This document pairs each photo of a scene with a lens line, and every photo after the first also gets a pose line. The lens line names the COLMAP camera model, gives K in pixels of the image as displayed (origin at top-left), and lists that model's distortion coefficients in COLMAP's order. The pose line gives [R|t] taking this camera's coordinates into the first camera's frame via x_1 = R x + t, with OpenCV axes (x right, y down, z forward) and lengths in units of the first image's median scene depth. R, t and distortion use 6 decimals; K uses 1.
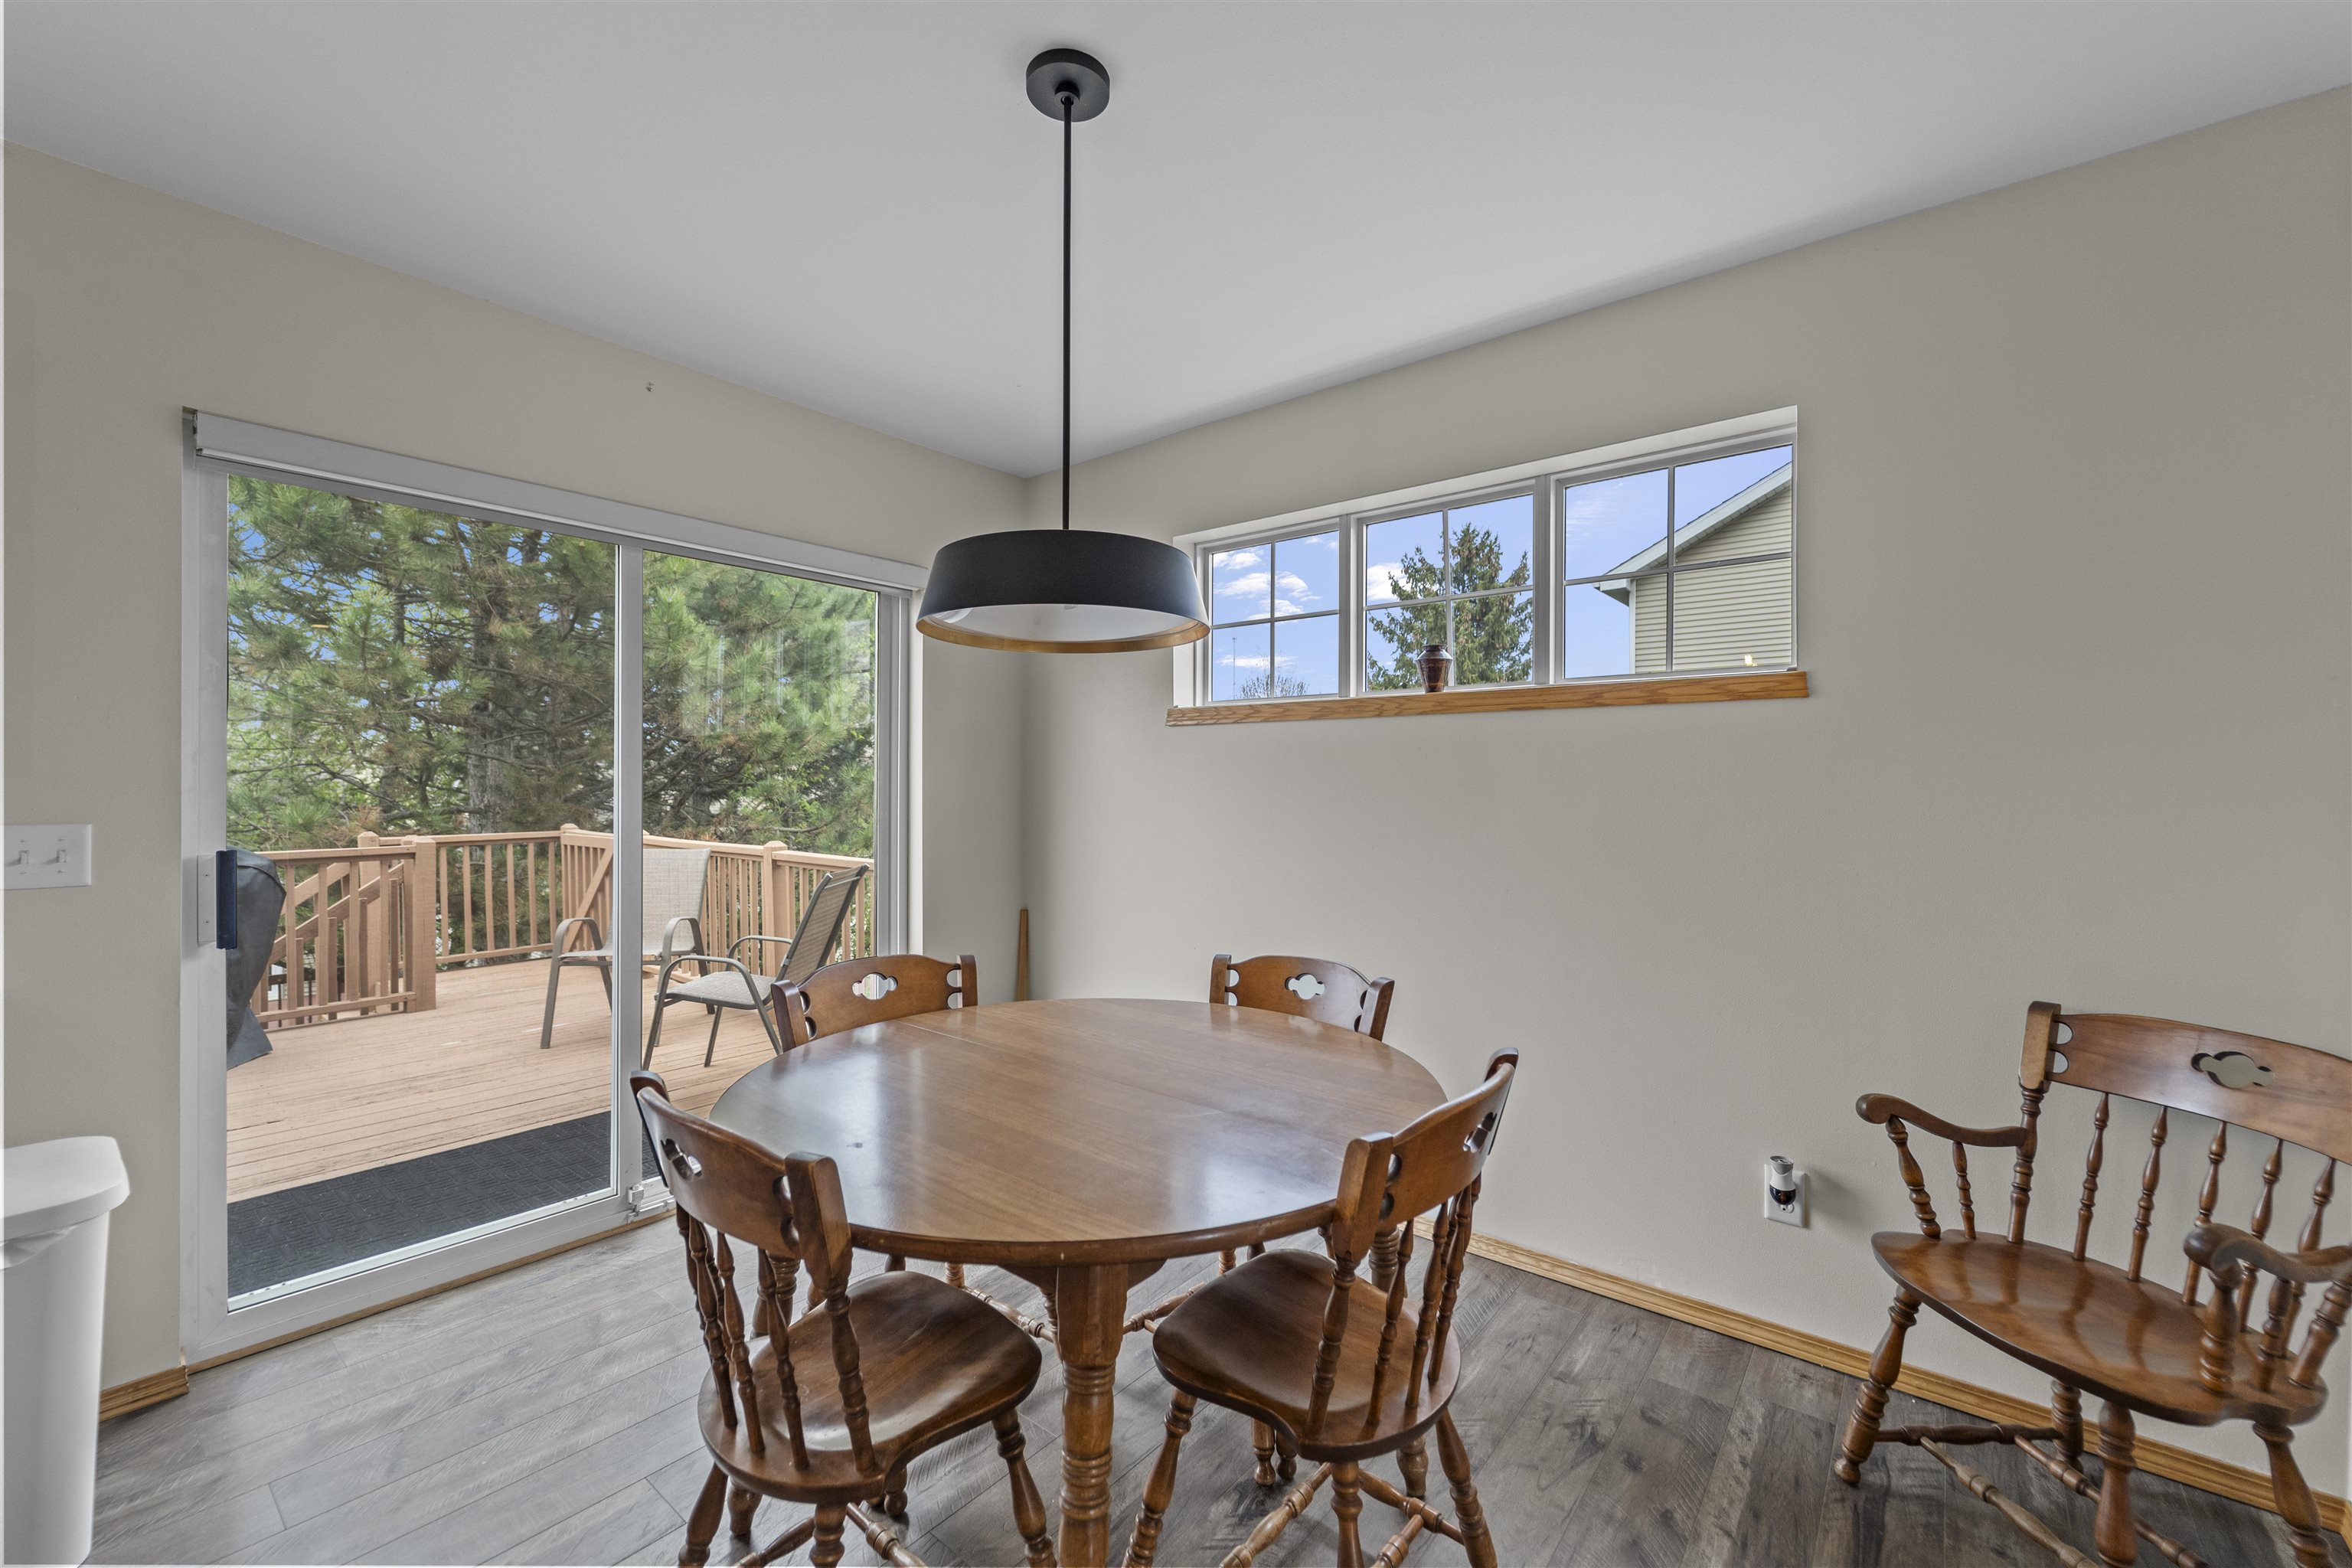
lens RADIAL K [[953.7, 0, 1159.0], [0, 953.7, 782.6], [0, 0, 1]] dist [-0.001994, 0.000100]
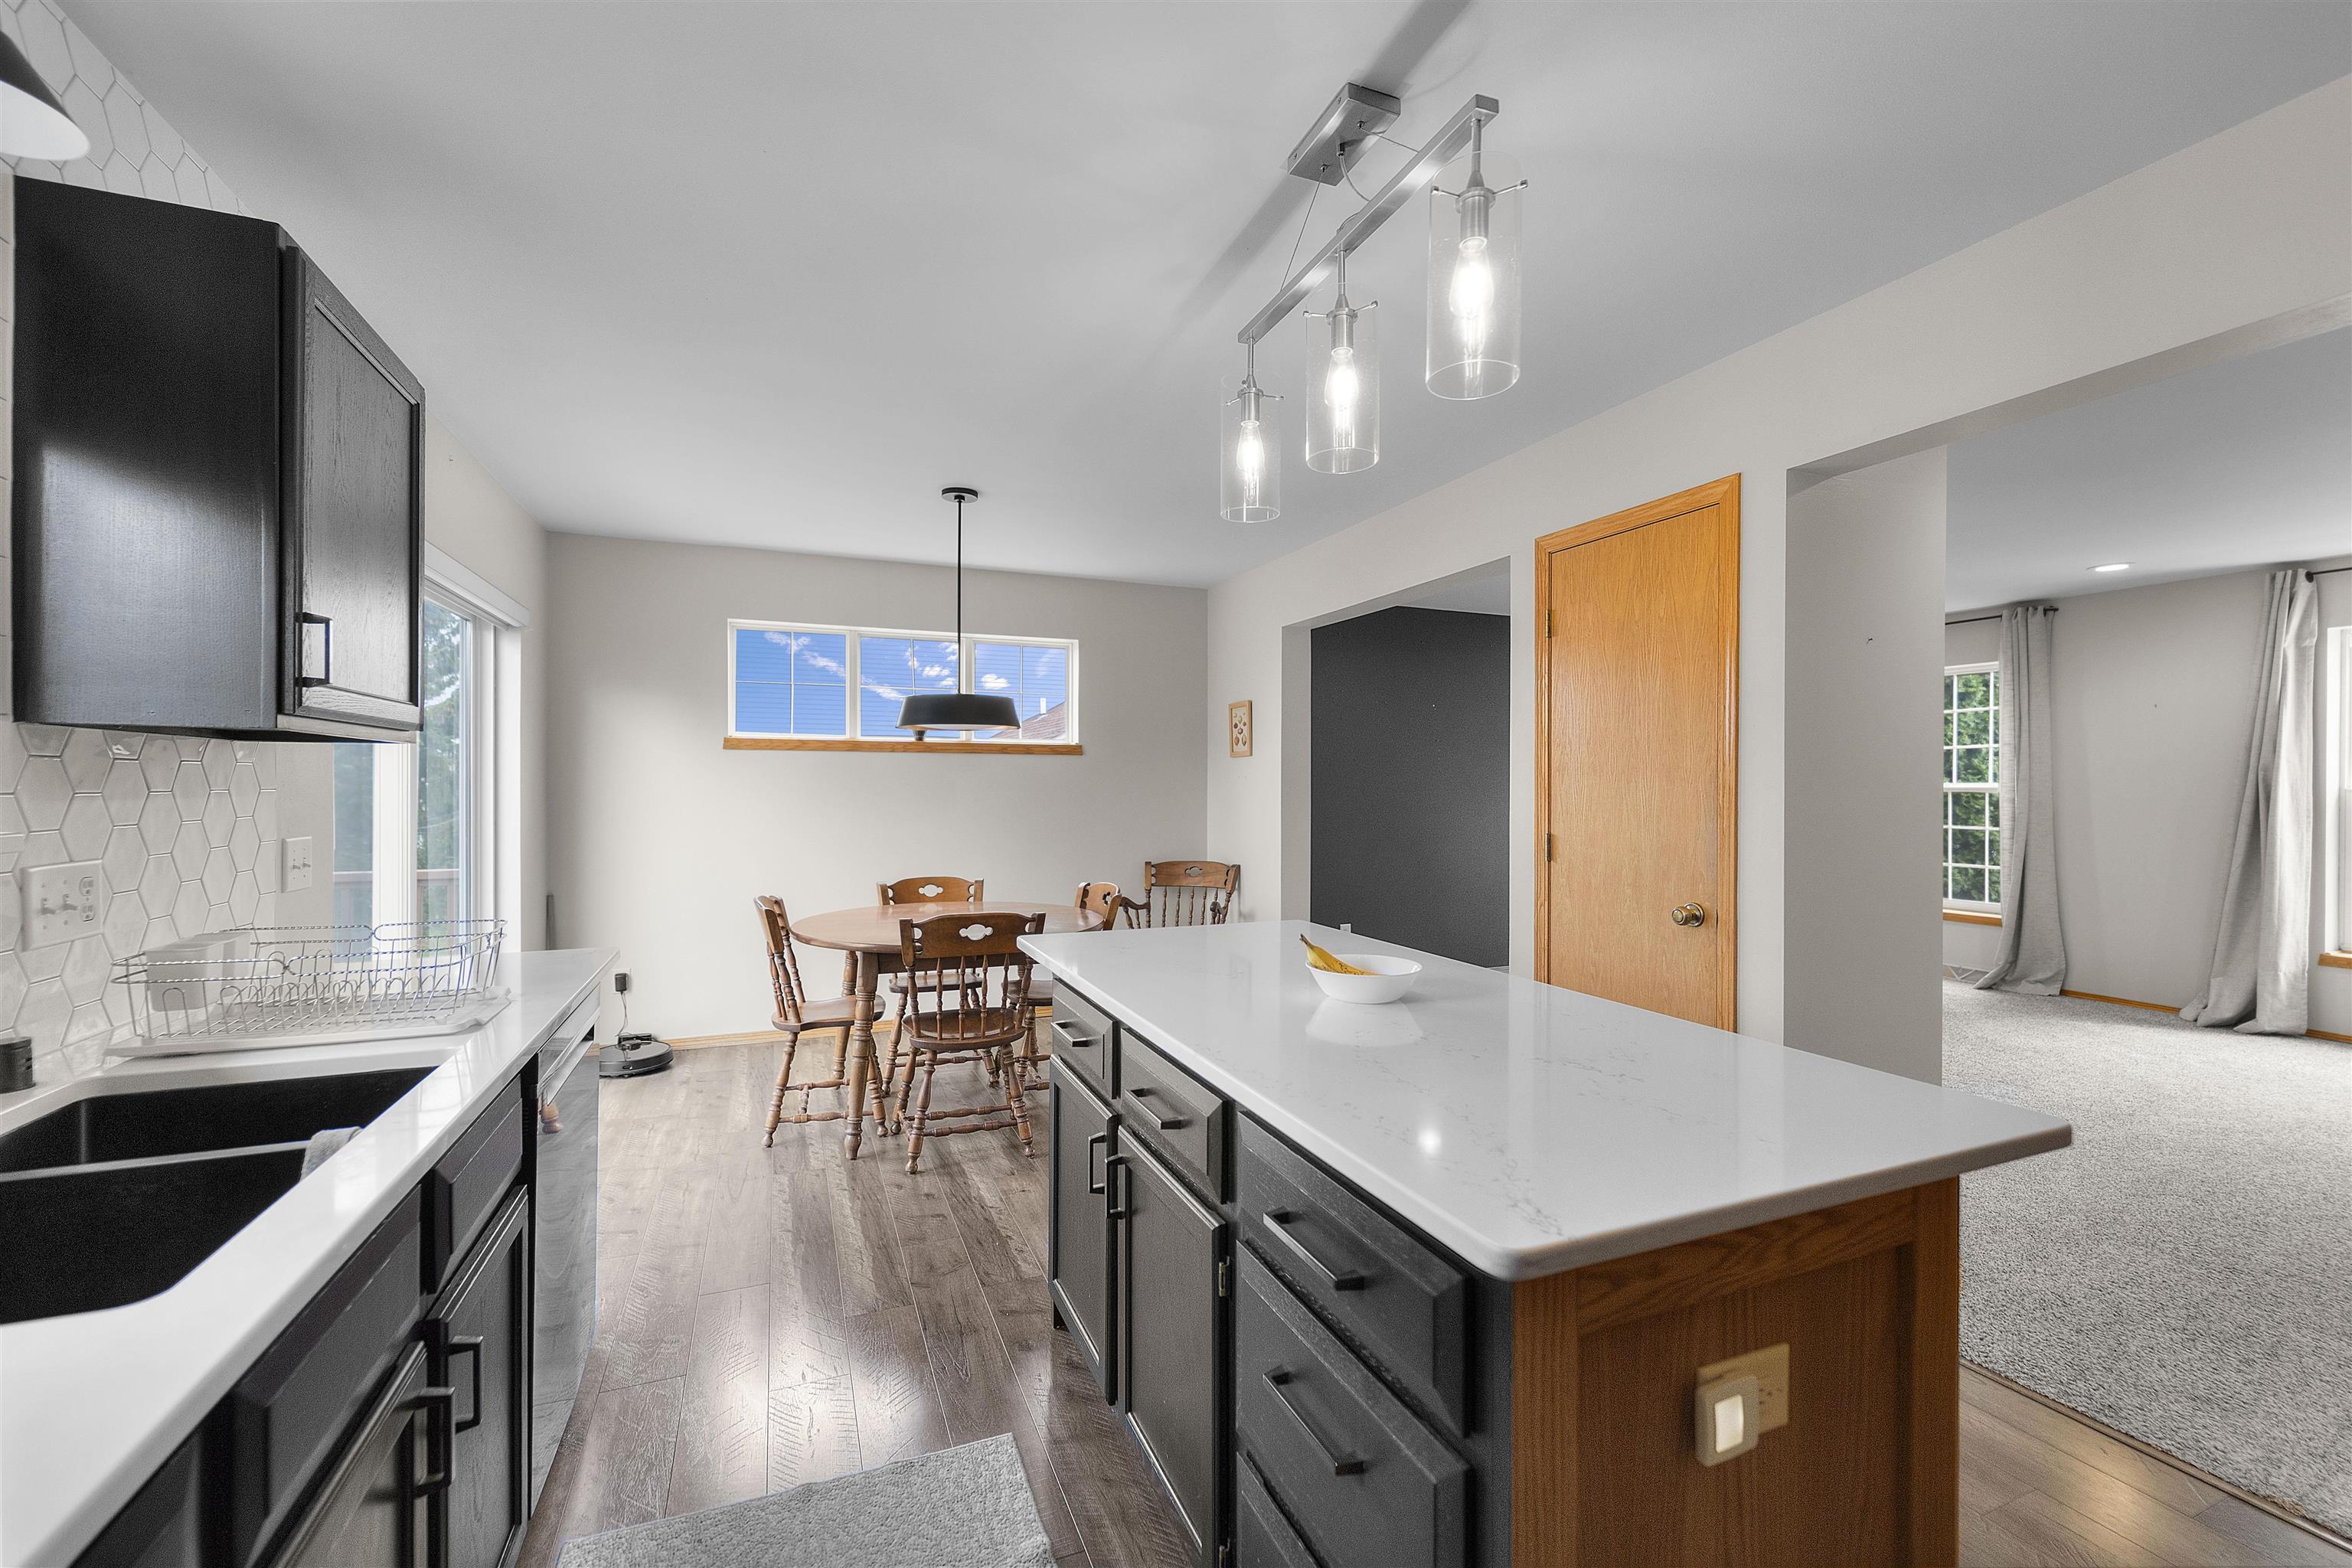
lens RADIAL K [[953.7, 0, 1178.8], [0, 953.7, 784.2], [0, 0, 1]] dist [-0.001994, 0.000100]
pose [[0.469269, -0.000442, 0.883055, -1.479421], [-0.006705, 0.999969, 0.004064, -0.025176], [-0.883030, -0.007828, 0.469252, -0.441170]]
